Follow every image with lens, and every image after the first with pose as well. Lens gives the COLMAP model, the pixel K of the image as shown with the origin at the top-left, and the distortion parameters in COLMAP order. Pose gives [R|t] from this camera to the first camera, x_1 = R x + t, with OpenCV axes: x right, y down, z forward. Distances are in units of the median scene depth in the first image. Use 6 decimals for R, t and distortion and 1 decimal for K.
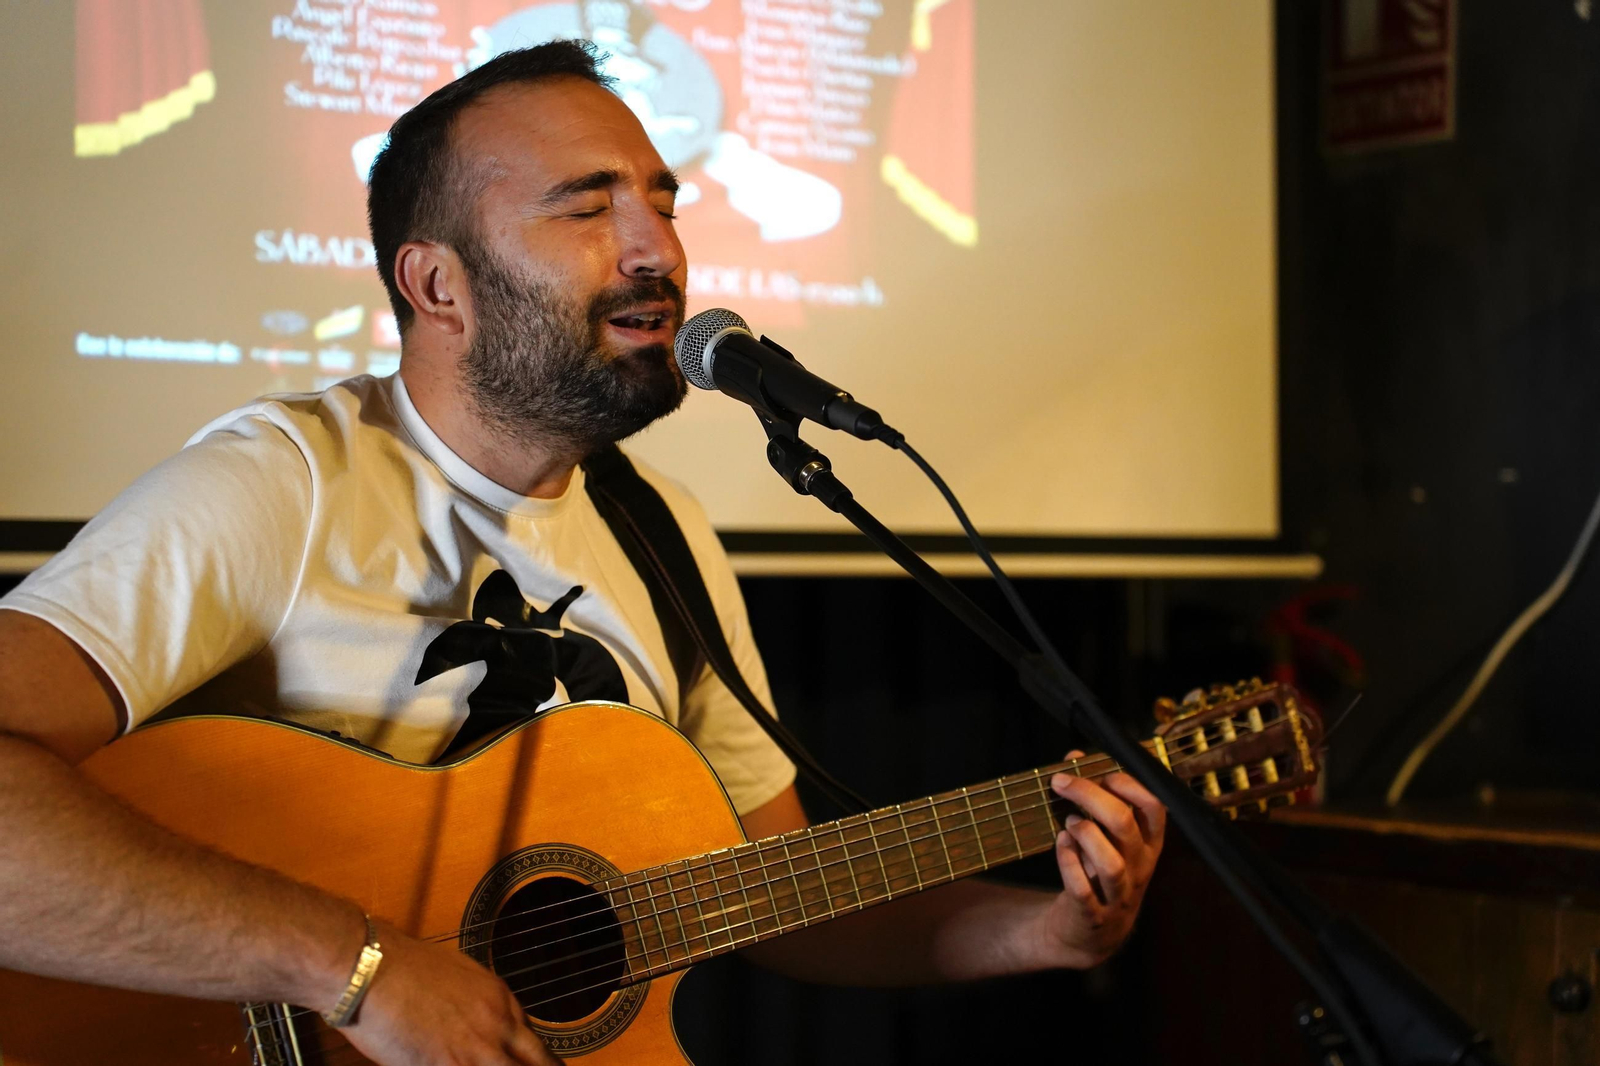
lens RADIAL K [[2939.7, 0, 805.4], [0, 2939.7, 528.9], [0, 0, 1]] dist [-0.010884, 0.000000]
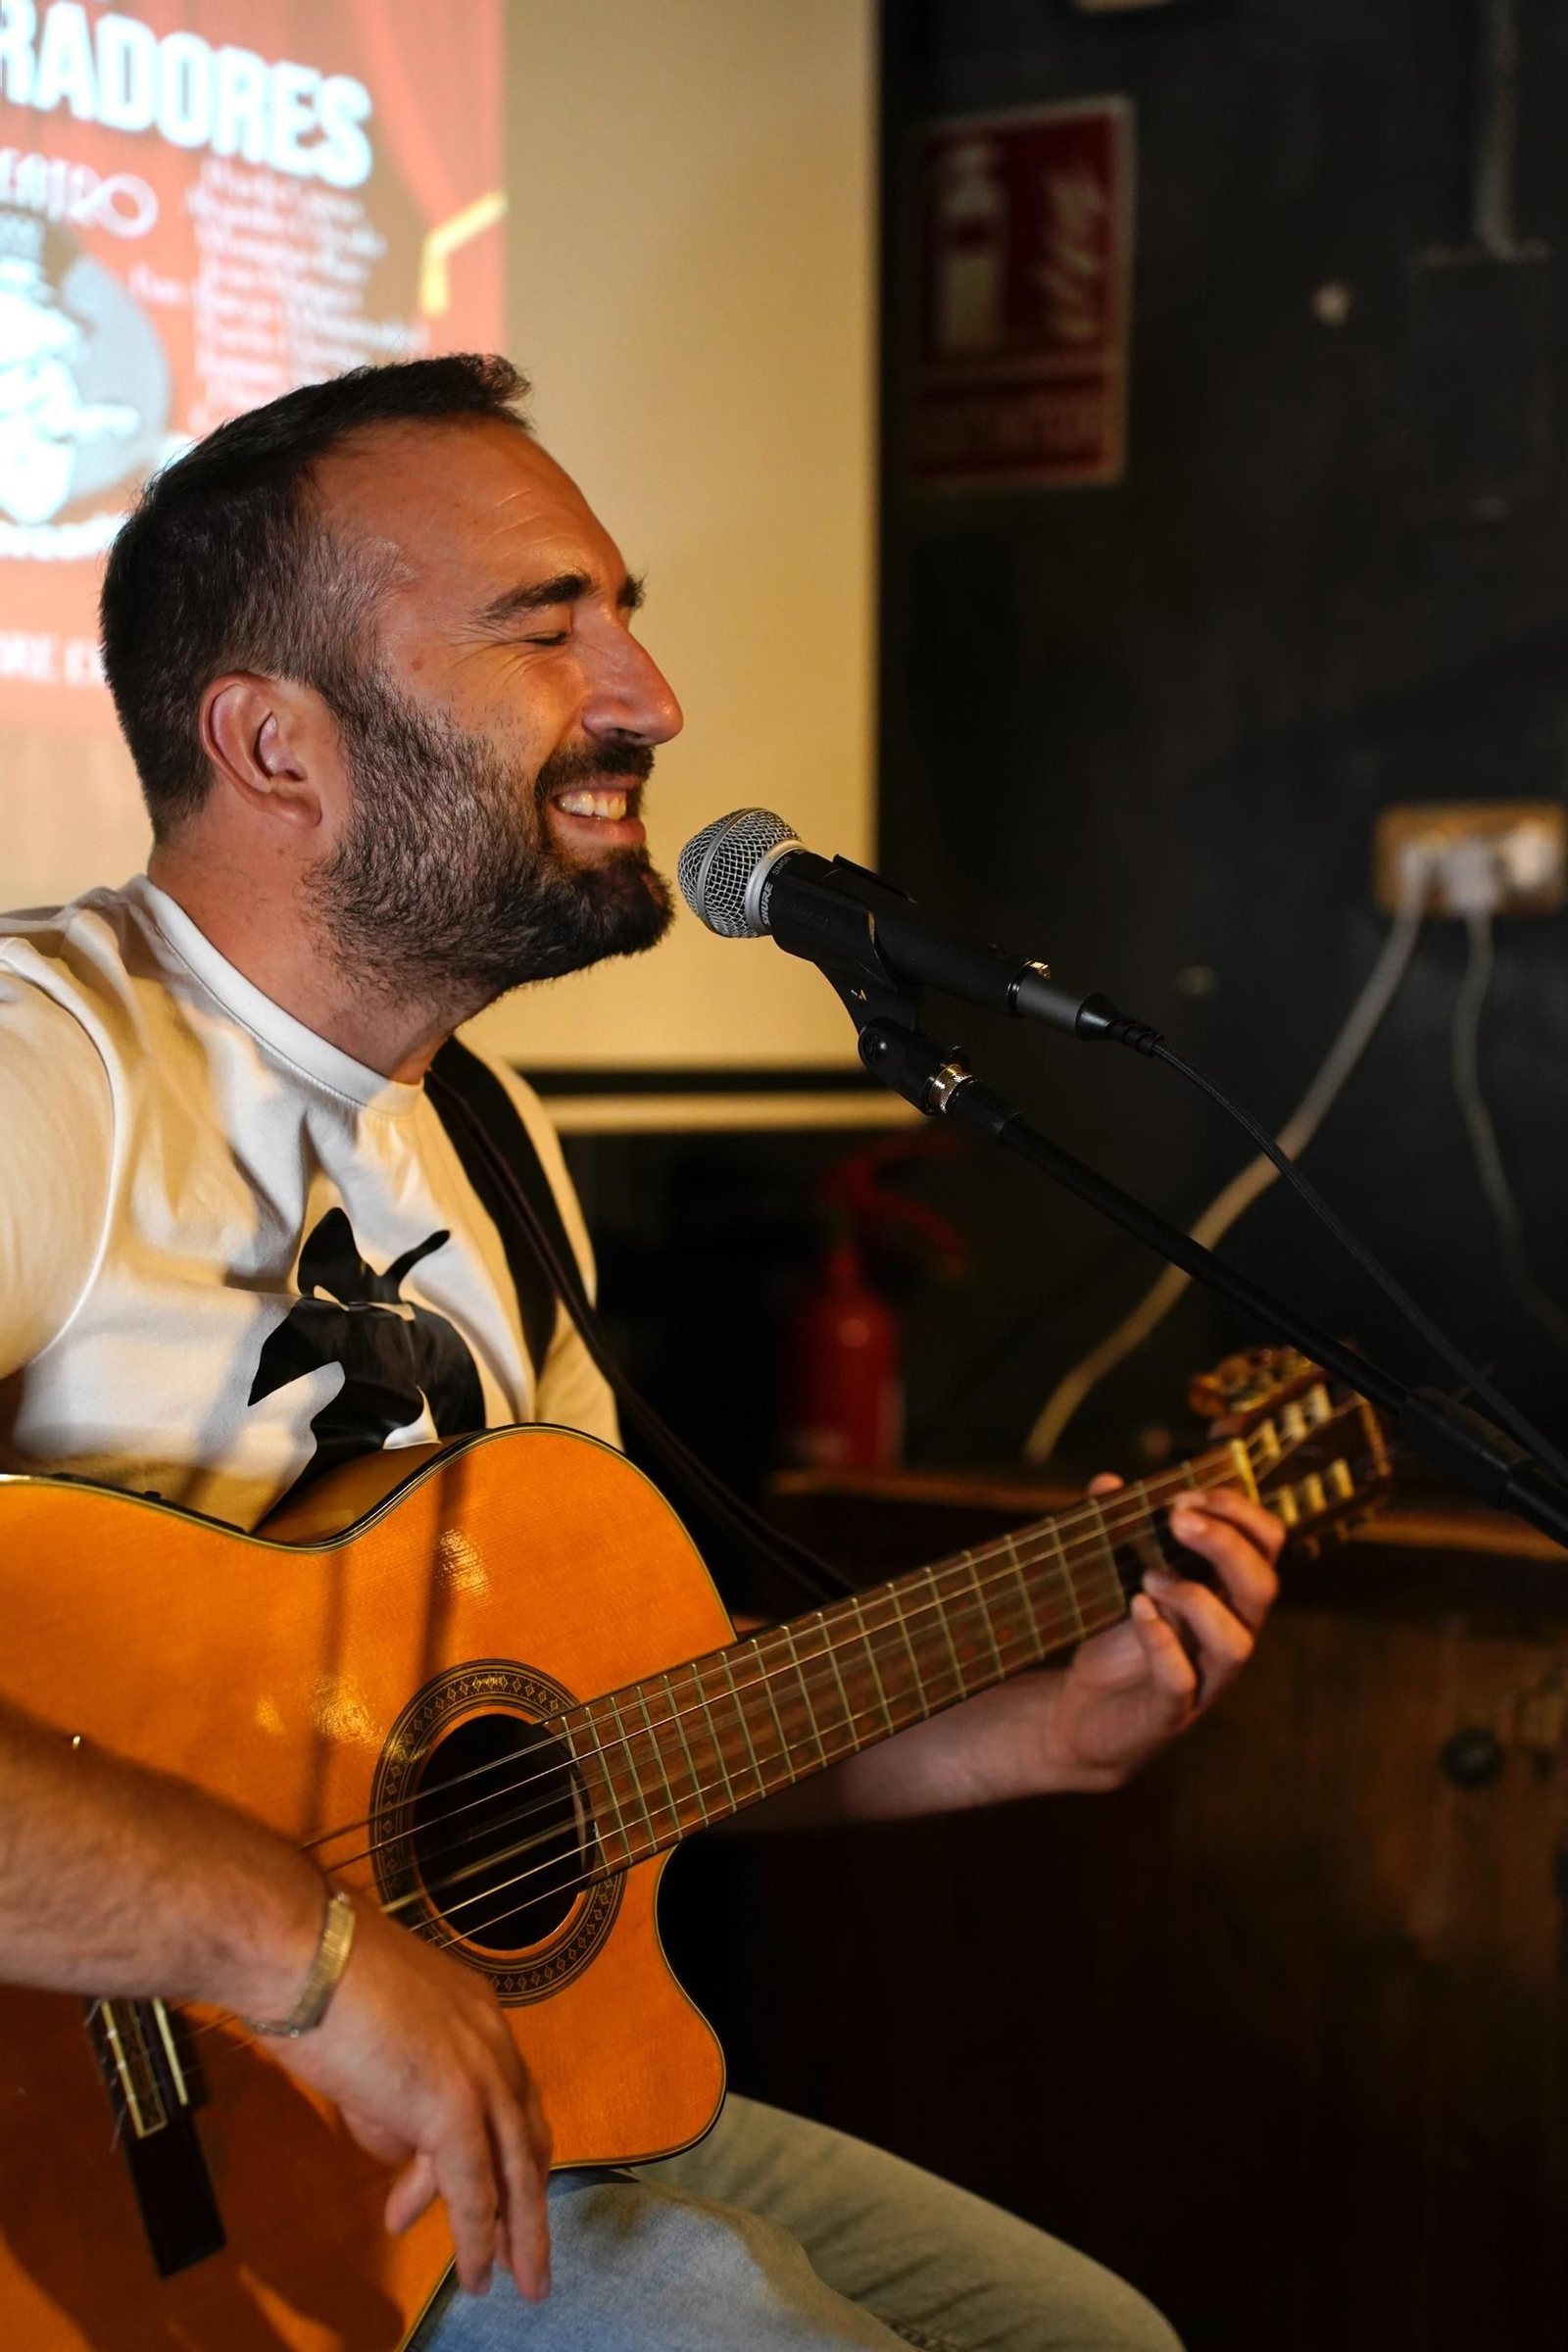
lens RADIAL K [[4356.2, 0, 799.8], [0, 4356.2, 1095.2], [0, 0, 1]] dist [0.004744, 0.000000]
pose [[0.950447, 0.004474, 0.310855, -0.209162], [-0.015544, 0.999330, 0.033142, -0.029448], [-0.310499, -0.036332, 0.949879, 0.075630]]
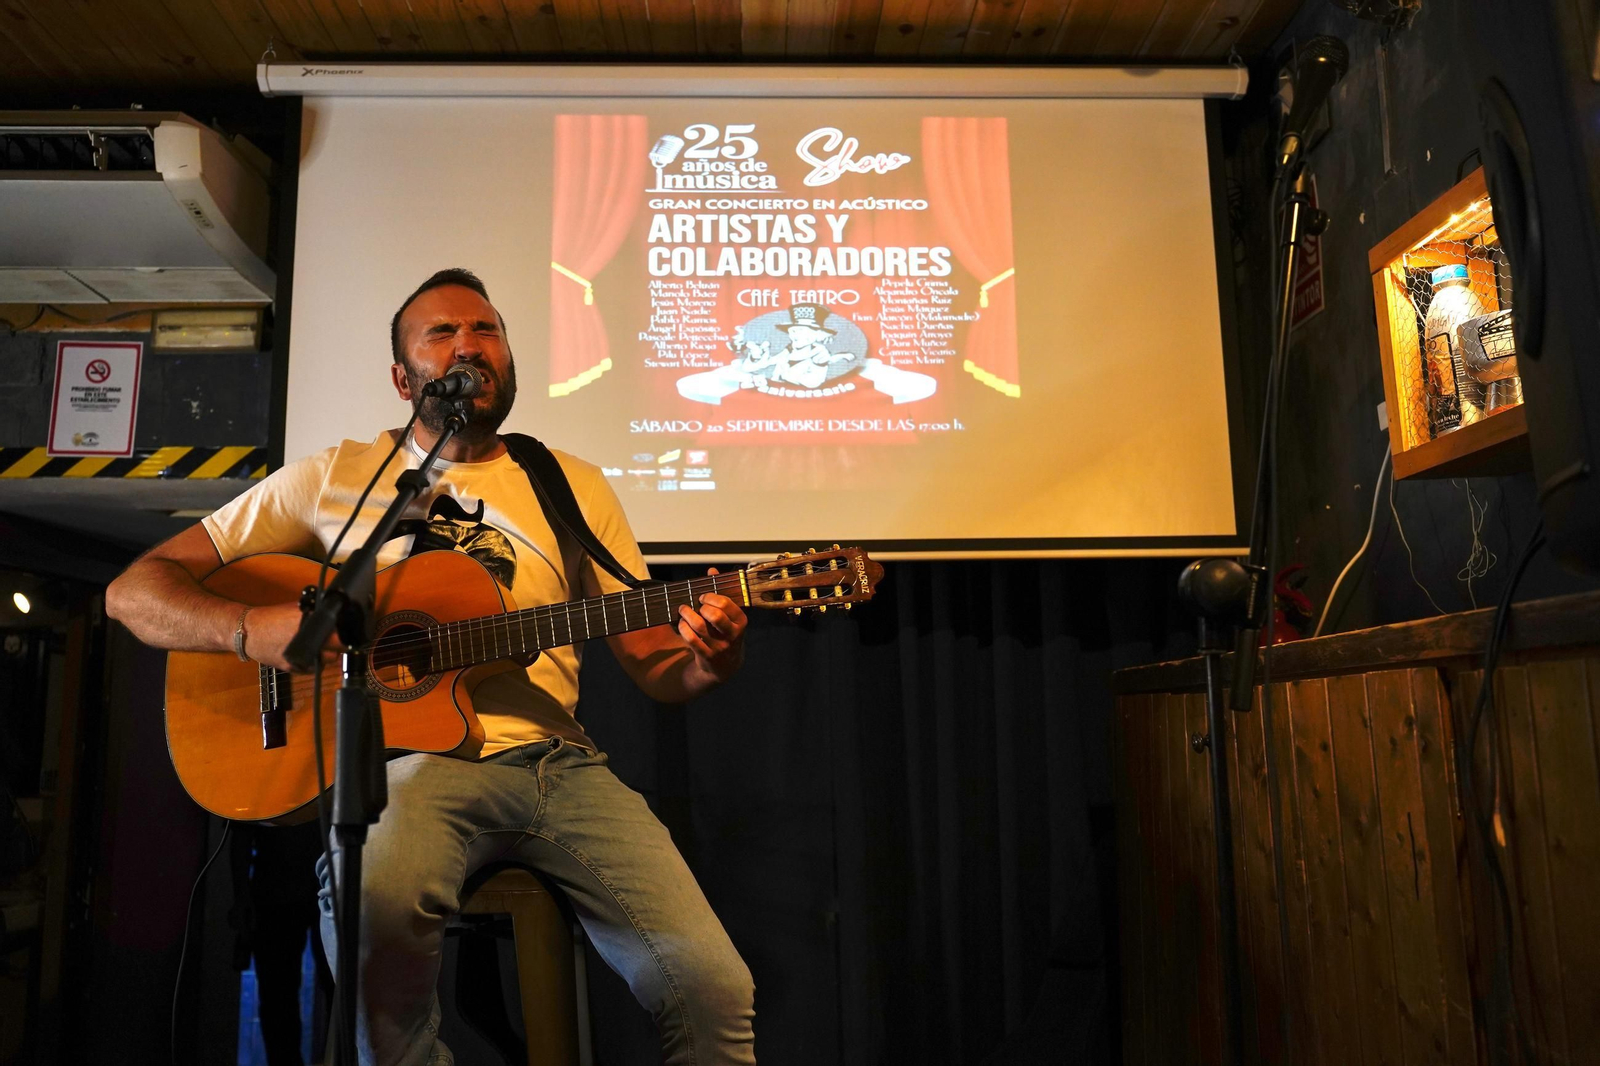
lens RADIAL K [[1263.6, 0, 805.8], [0, 1263.6, 531.0], [0, 0, 1]] dist [-0.004094, -0.003623]
pose [[0.826608, -0.097308, -0.554302, 0.481104], [0.028598, 0.990929, -0.131310, 0.123212], [0.562051, 0.092690, 0.821892, 0.247087]]
